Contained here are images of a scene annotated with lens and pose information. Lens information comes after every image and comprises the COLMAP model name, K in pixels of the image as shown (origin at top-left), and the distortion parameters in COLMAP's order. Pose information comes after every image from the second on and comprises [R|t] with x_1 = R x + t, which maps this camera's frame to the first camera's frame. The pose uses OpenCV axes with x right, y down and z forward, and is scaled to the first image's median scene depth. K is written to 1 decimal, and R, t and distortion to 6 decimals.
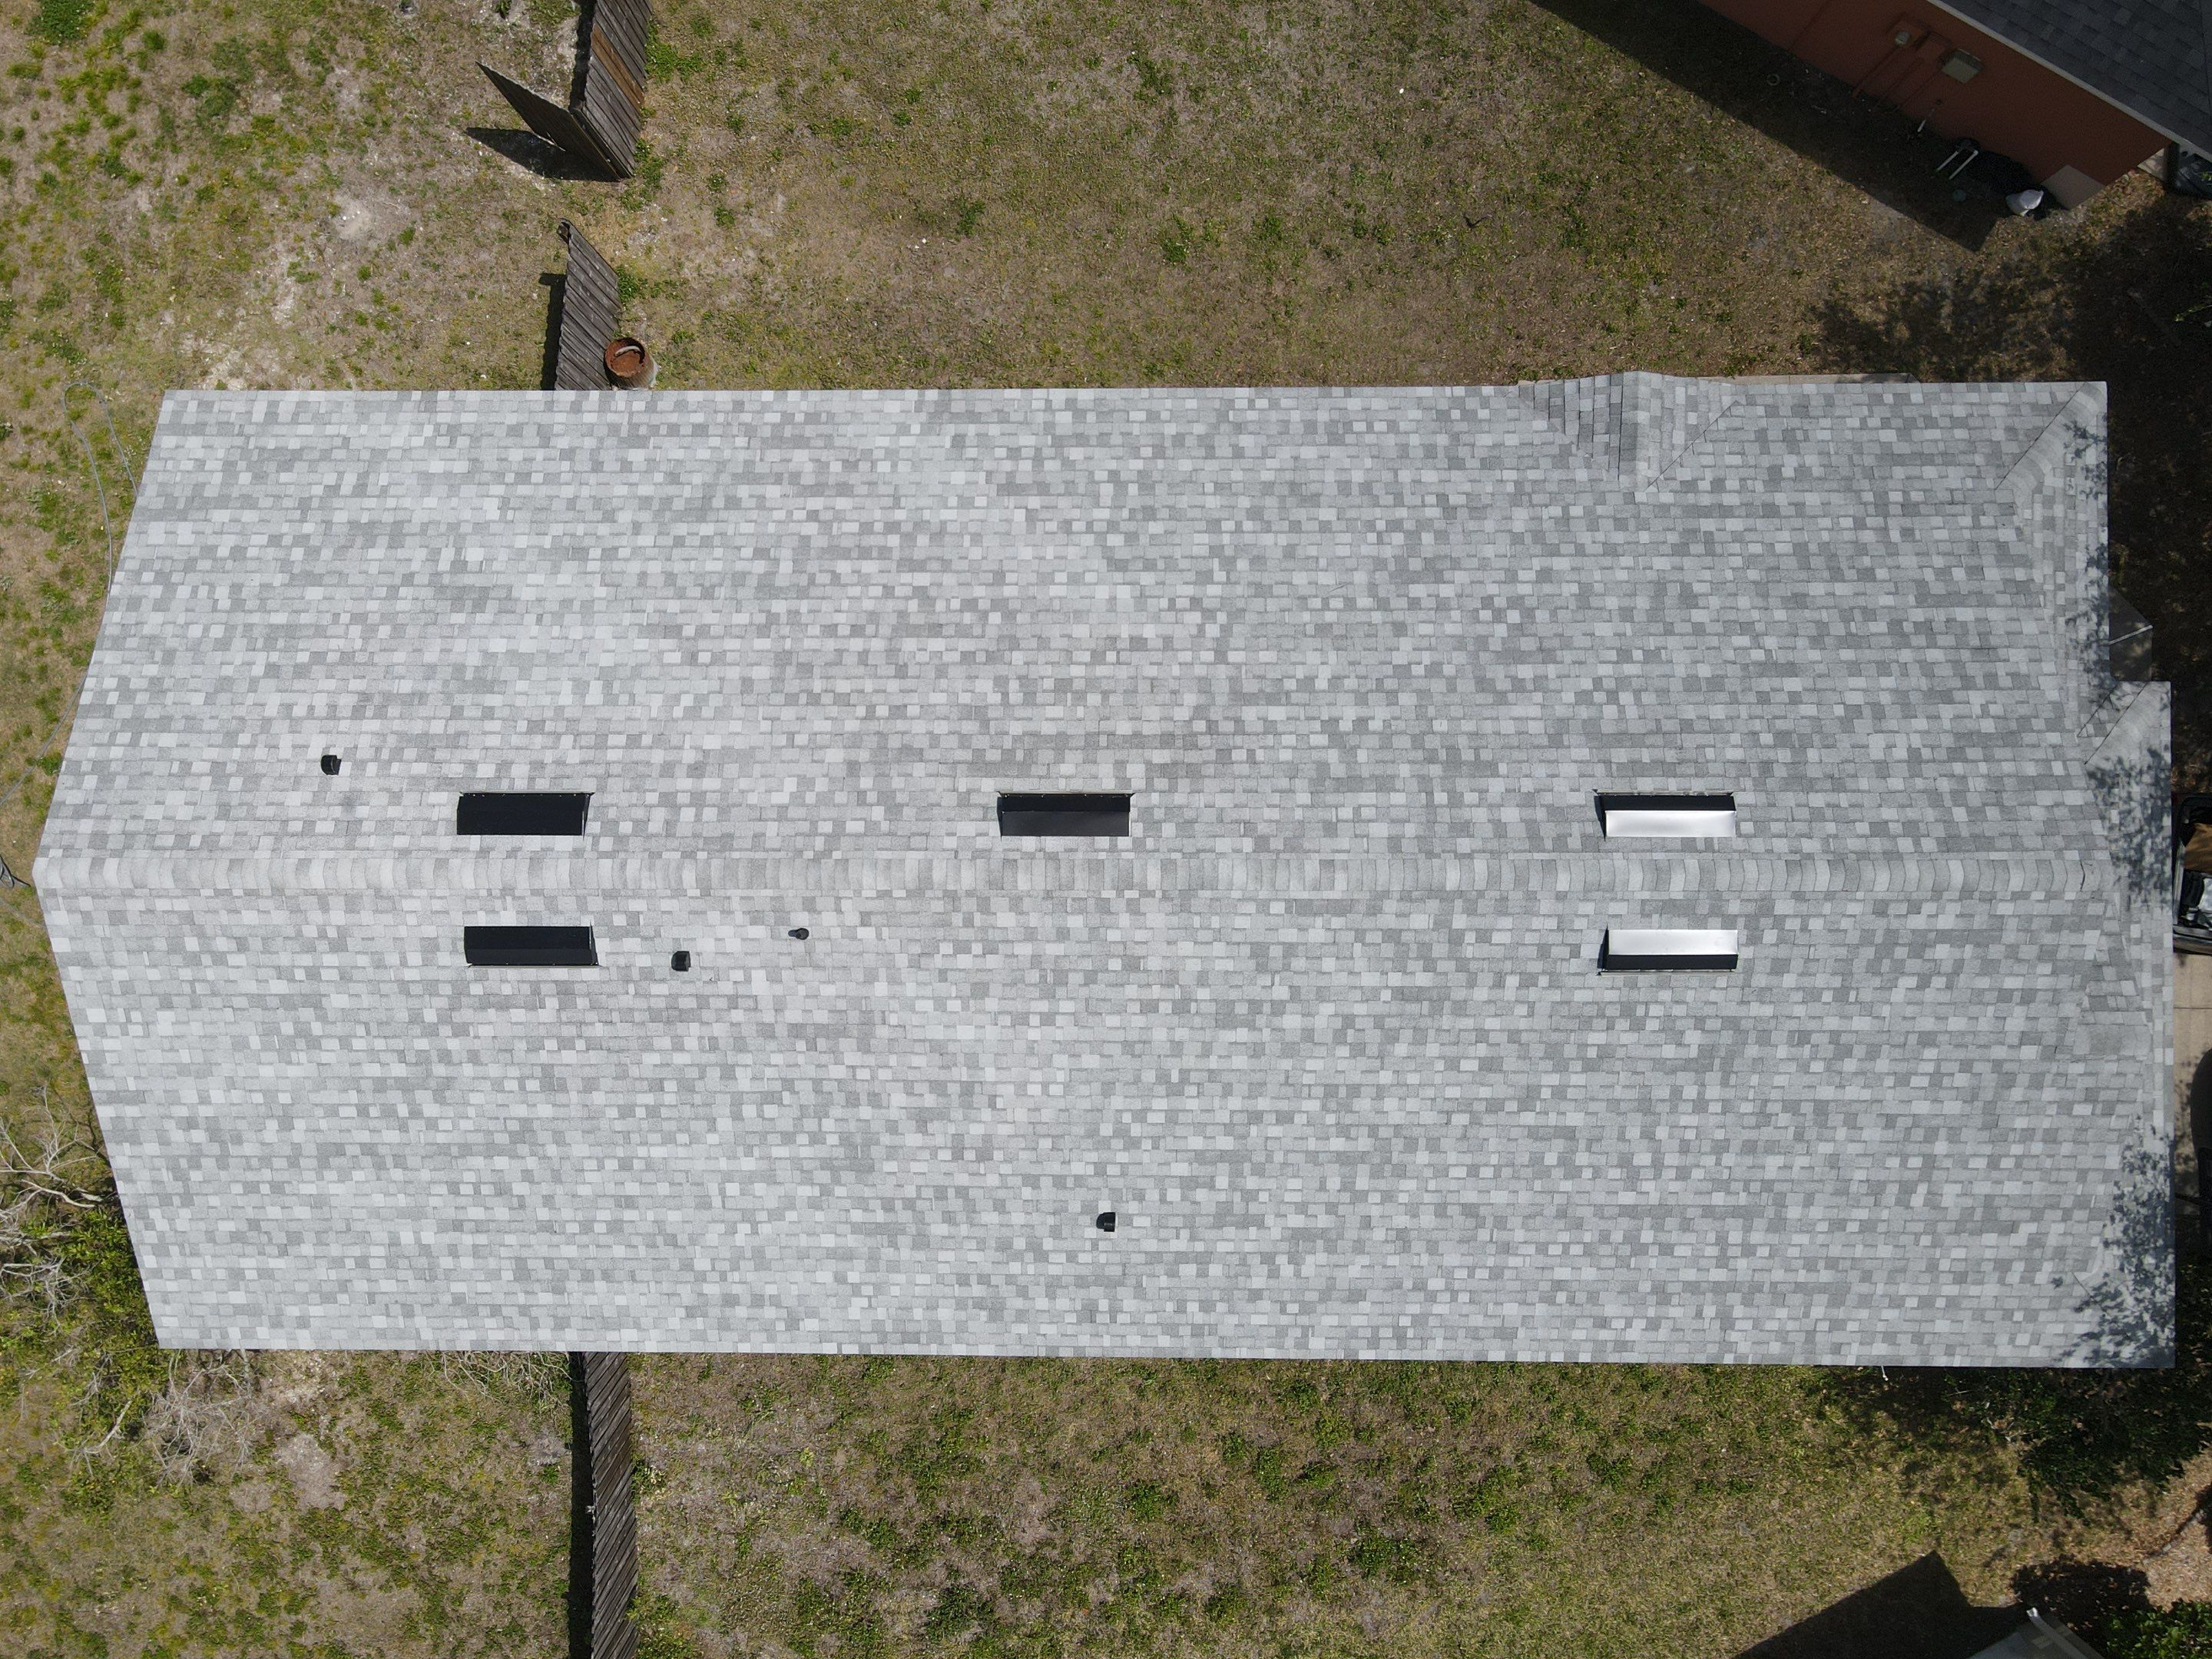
lens RADIAL K [[1615.4, 0, 1087.6], [0, 1615.4, 810.0], [0, 0, 1]] dist [-0.004629, 0.025717]
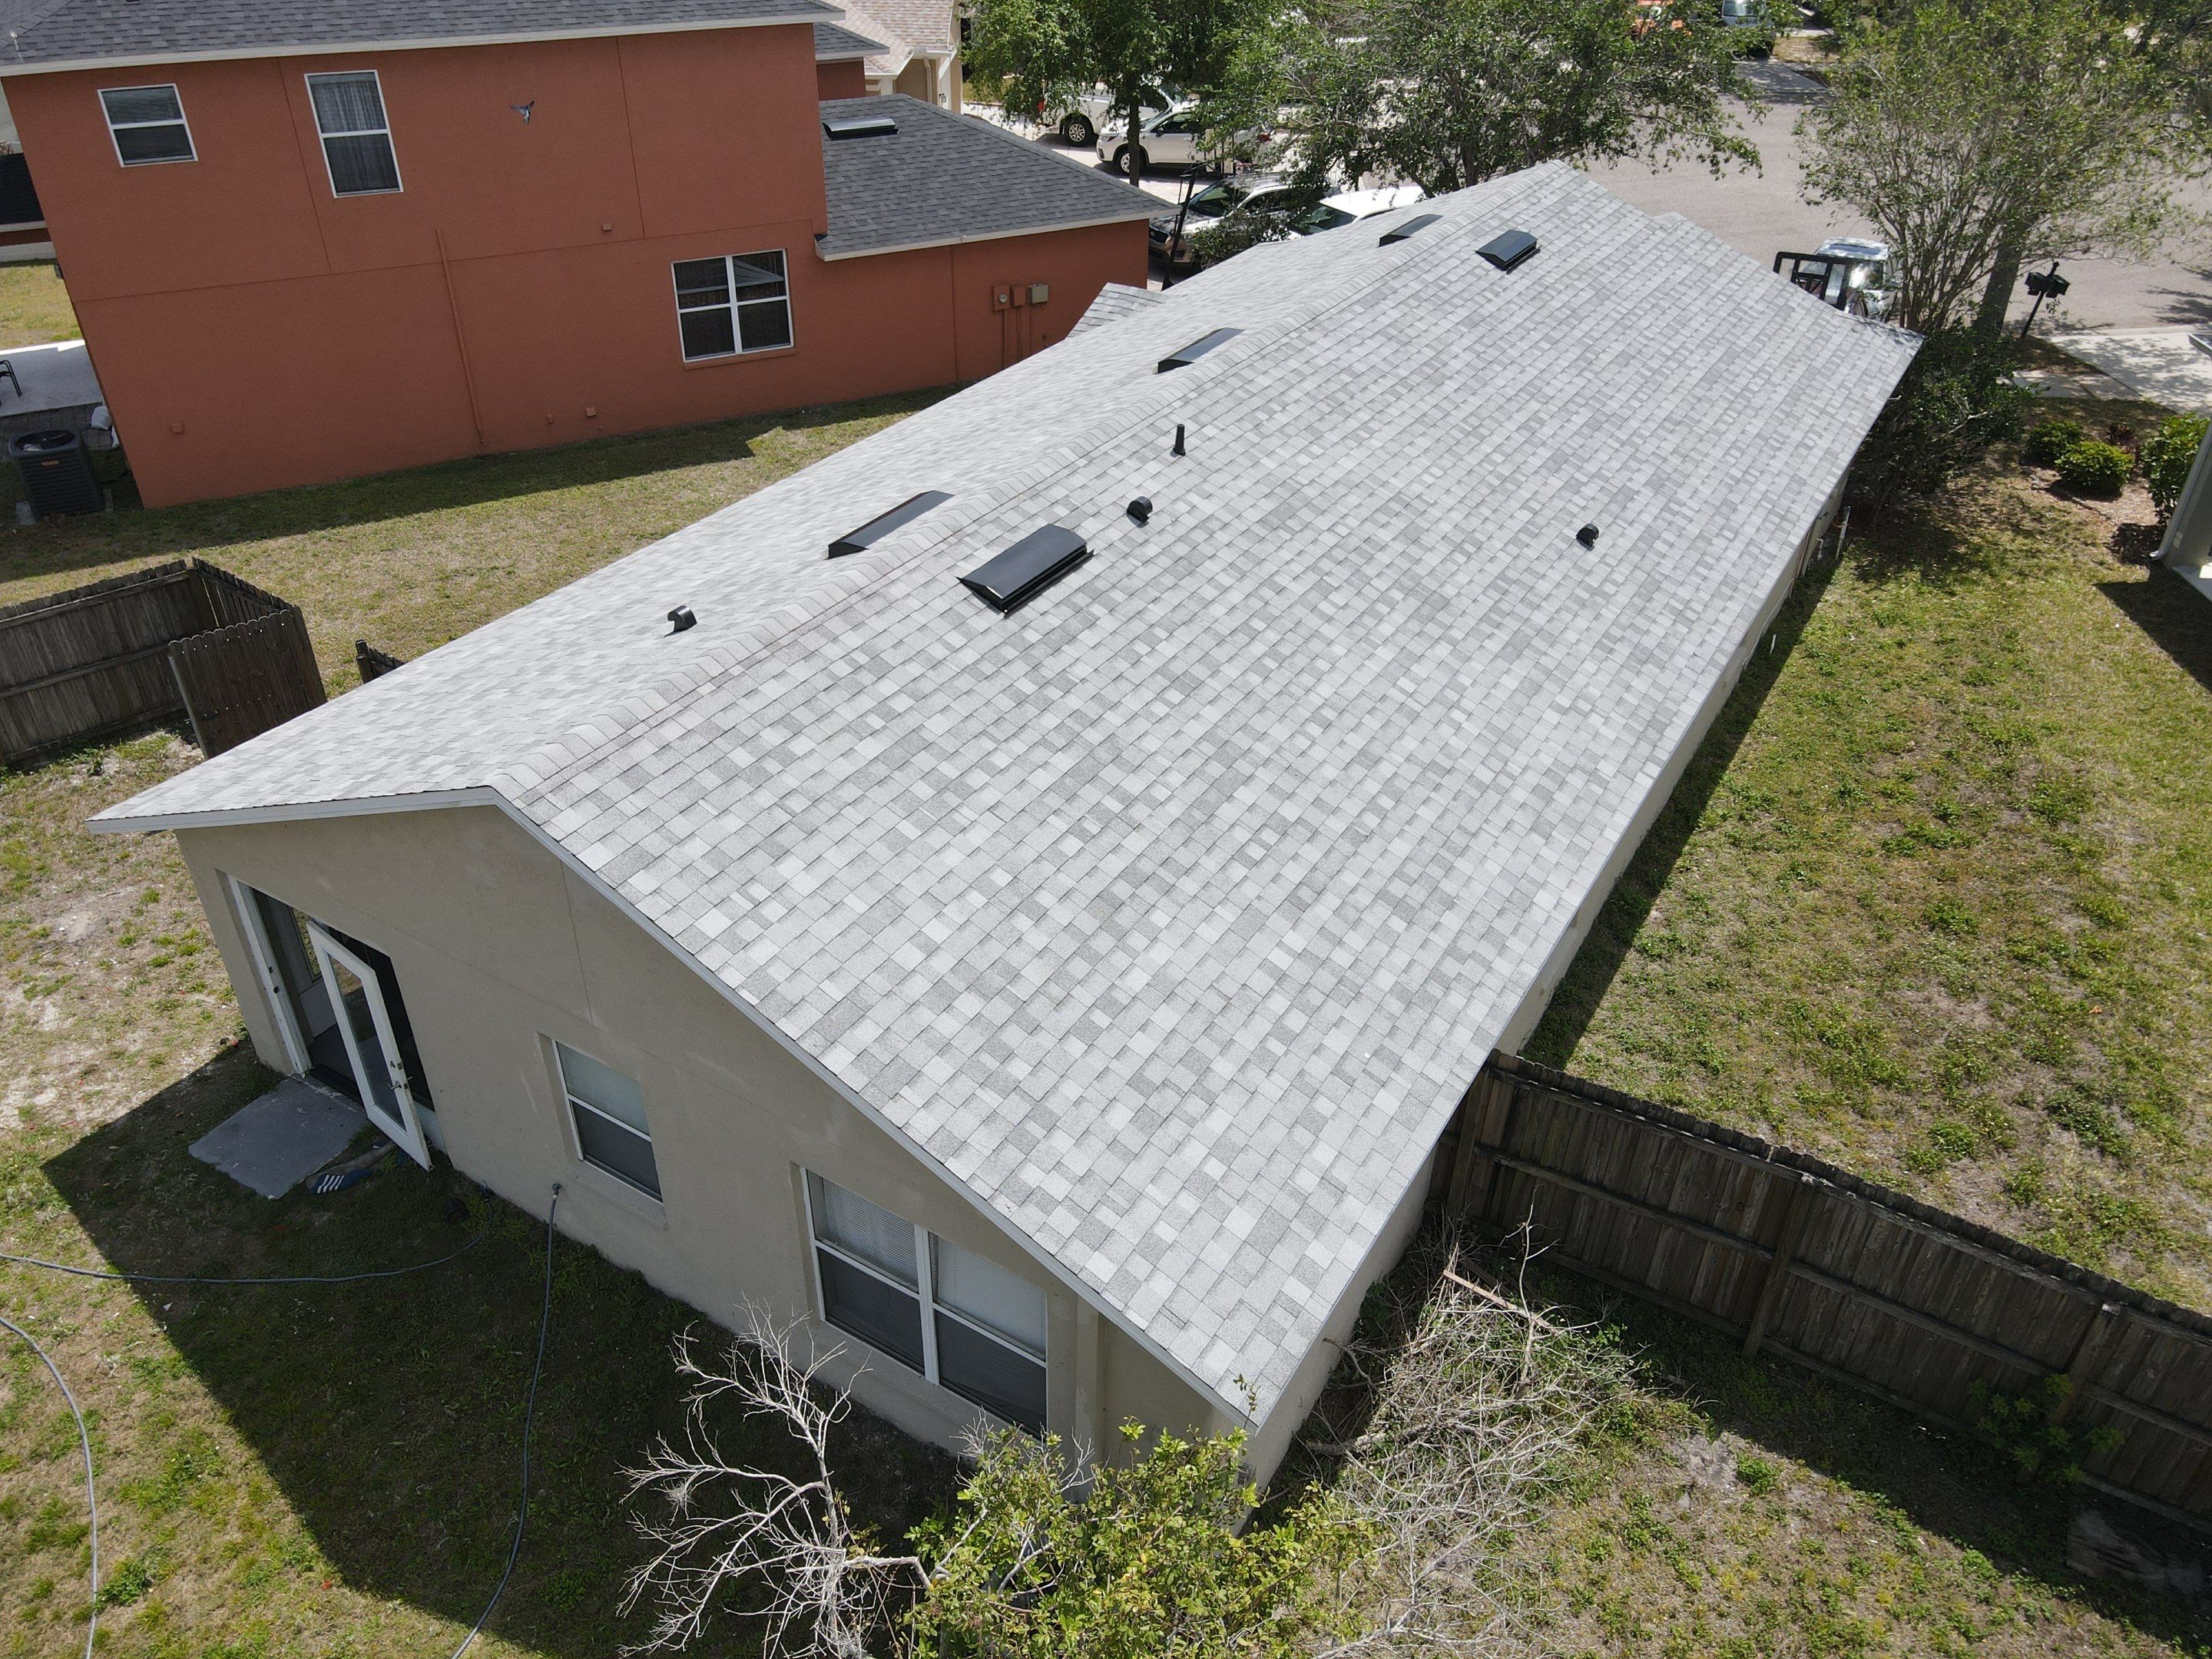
lens RADIAL K [[1589.9, 0, 1065.8], [0, 1589.9, 834.7], [0, 0, 1]] dist [0.002557, 0.001457]
pose [[0.532742, -0.463497, 0.708065, -0.895304], [0.845810, 0.319434, -0.427280, 0.449632], [-0.028137, 0.826518, 0.562206, 0.620708]]
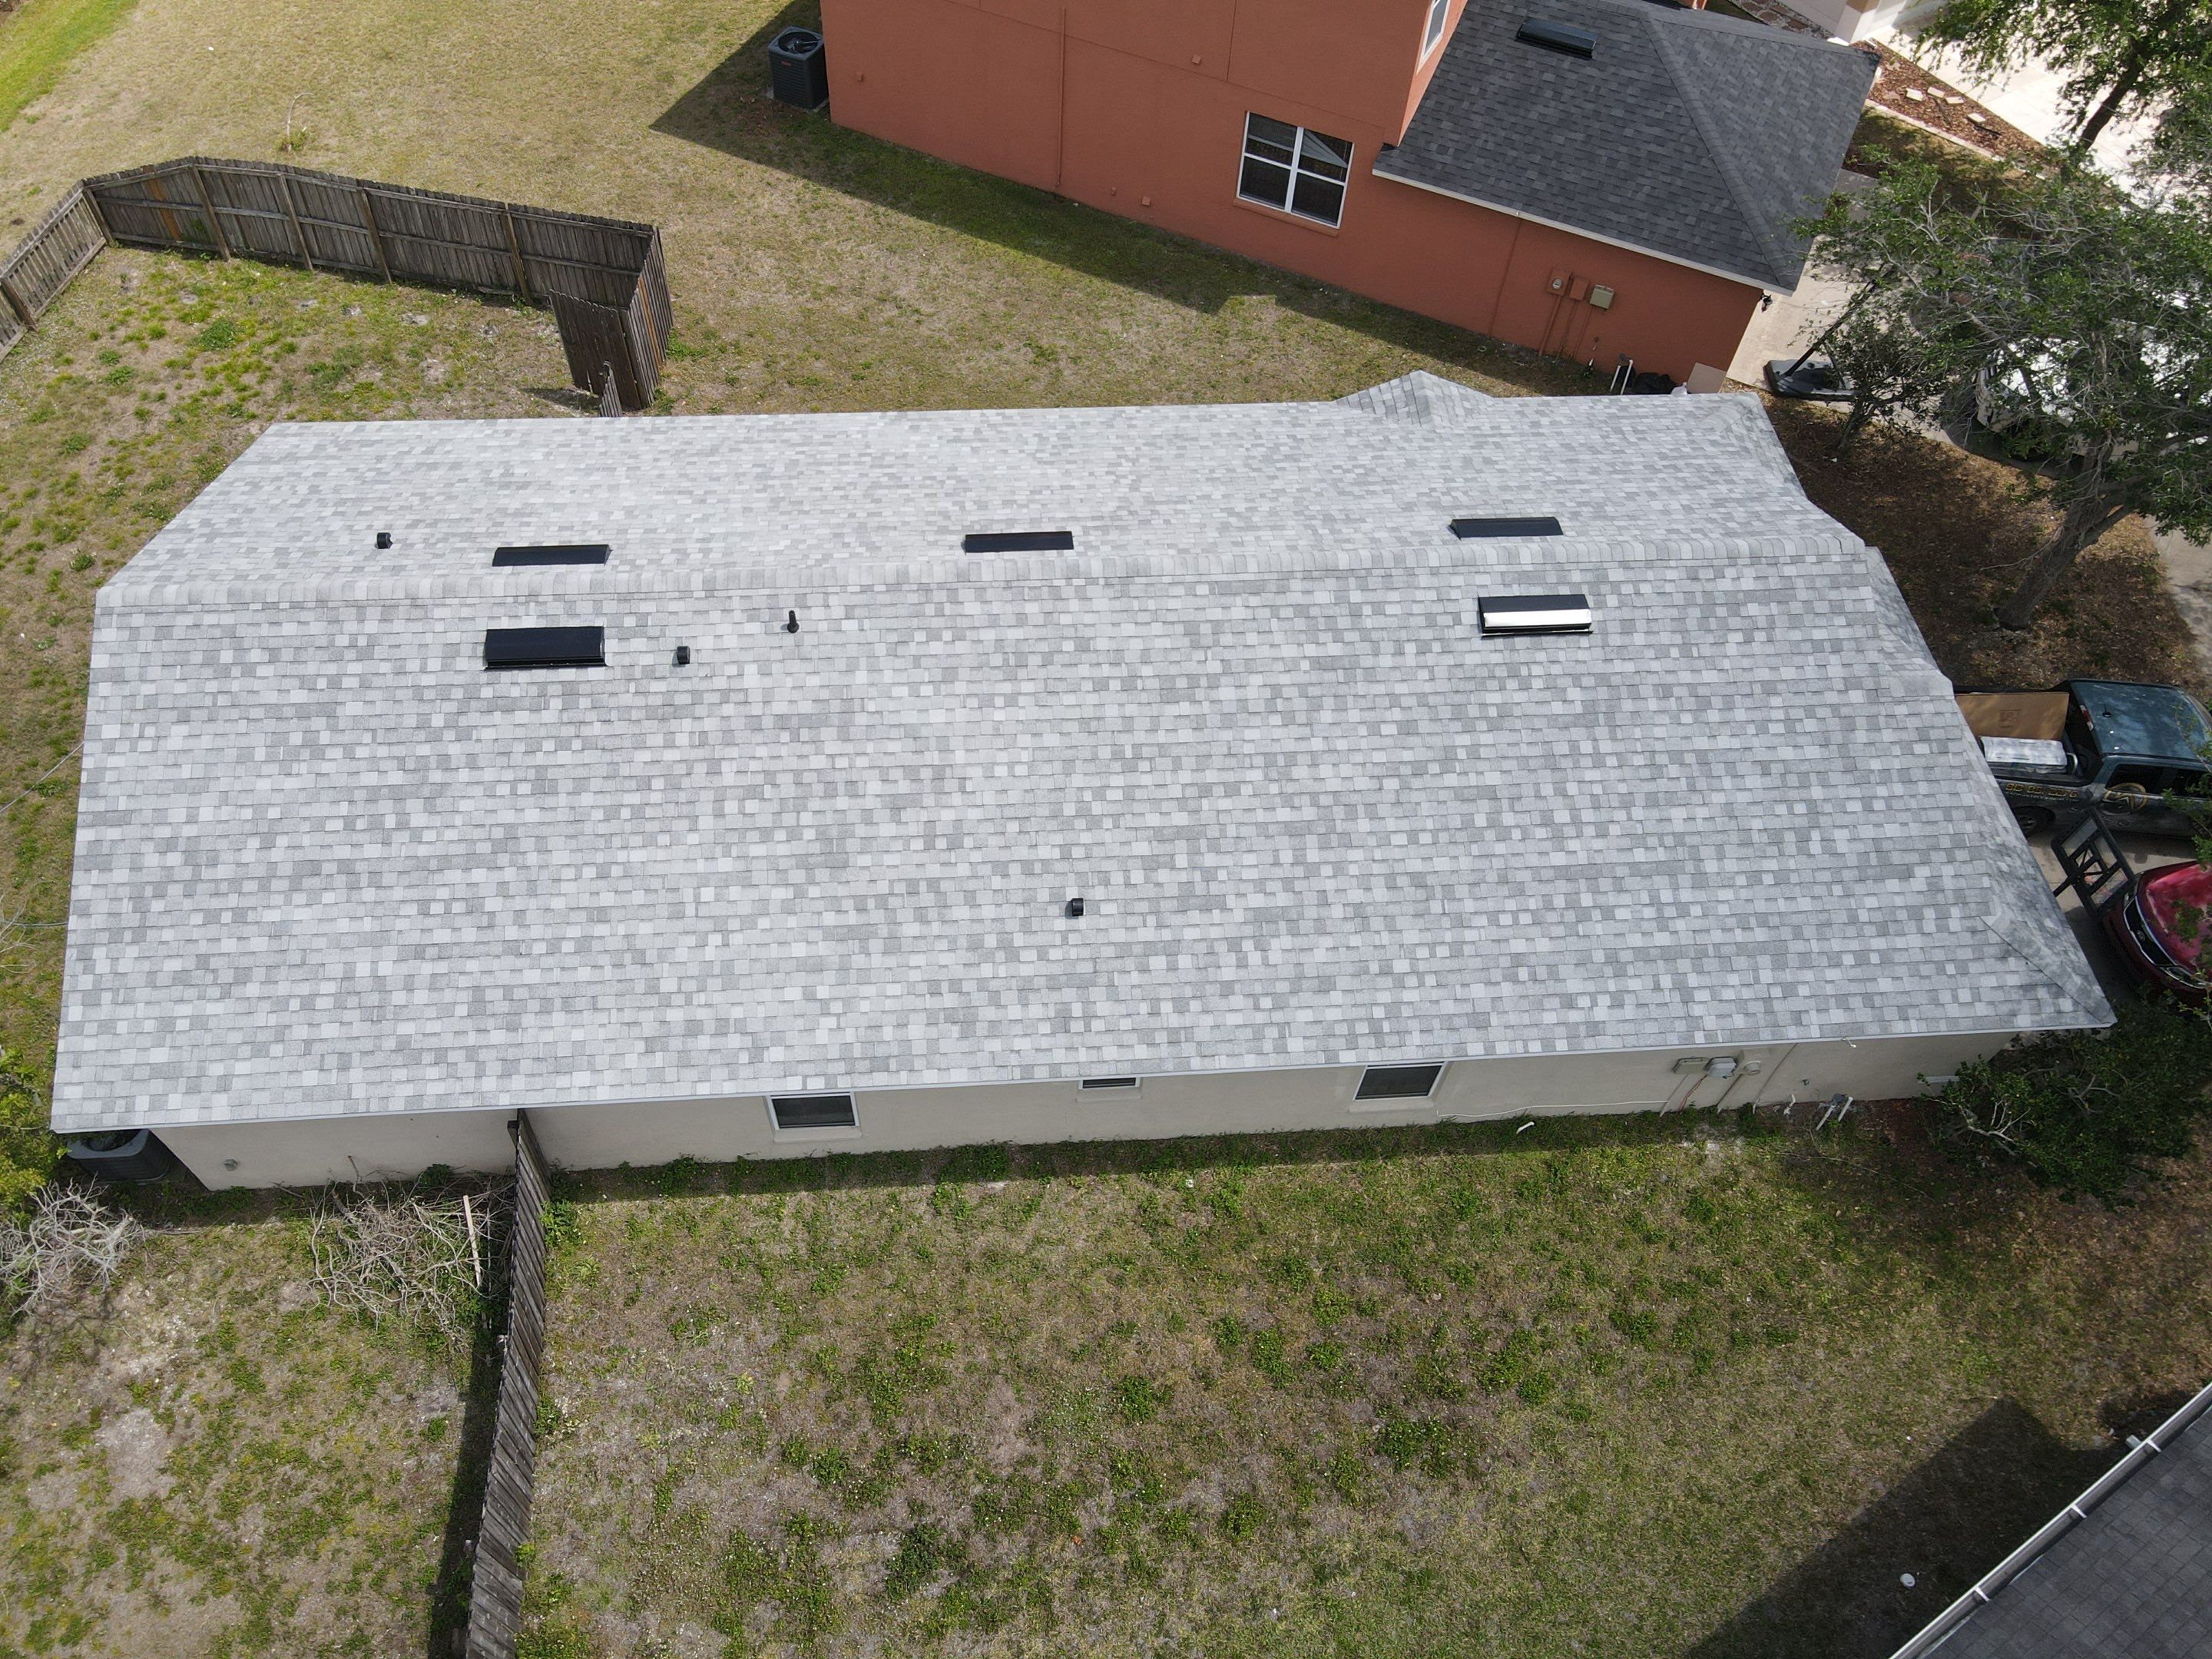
lens RADIAL K [[1612.2, 0, 1084.1], [0, 1612.2, 827.4], [0, 0, 1]] dist [-0.005515, 0.036564]
pose [[0.995369, -0.030051, 0.091307, -0.074446], [0.076691, 0.820935, -0.565848, 0.789910], [-0.057953, 0.570230, 0.819438, 0.127764]]
